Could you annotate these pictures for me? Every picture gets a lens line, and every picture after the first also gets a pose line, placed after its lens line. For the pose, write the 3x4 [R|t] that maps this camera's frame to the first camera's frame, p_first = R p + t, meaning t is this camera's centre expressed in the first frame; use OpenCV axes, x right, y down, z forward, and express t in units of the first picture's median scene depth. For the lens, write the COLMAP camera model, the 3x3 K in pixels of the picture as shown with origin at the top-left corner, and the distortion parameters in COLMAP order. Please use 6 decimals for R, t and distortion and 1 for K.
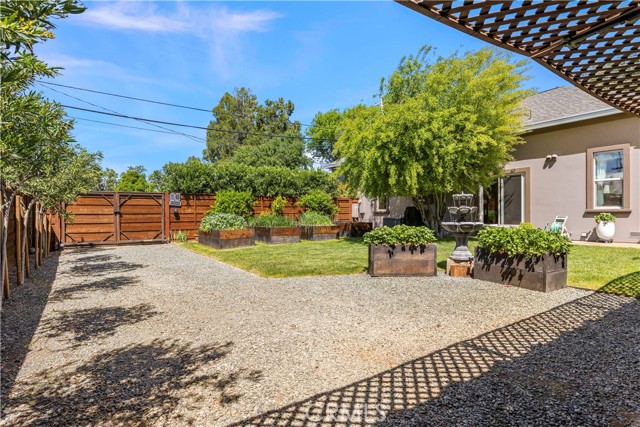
lens RADIAL K [[362.0, 0, 320.0], [0, 362.0, 213.5], [0, 0, 1]] dist [-0.041175, -0.000443]
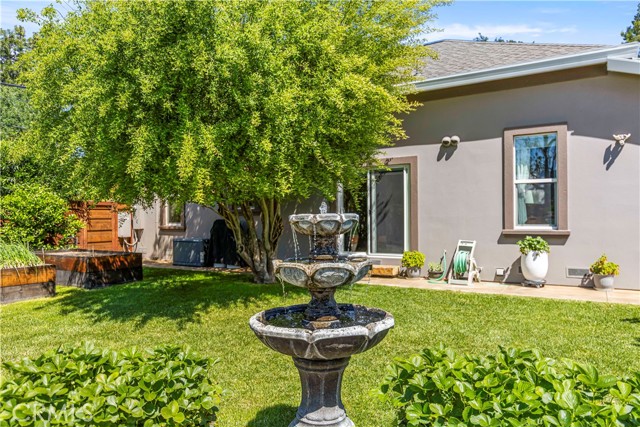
lens RADIAL K [[389.4, 0, 320.0], [0, 389.4, 213.5], [0, 0, 1]] dist [-0.094410, 0.000204]
pose [[0.913941, 0.005328, 0.405813, 0.201899], [-0.005045, 0.999986, -0.001768, -0.037806], [-0.405817, -0.000432, 0.913954, 0.538953]]
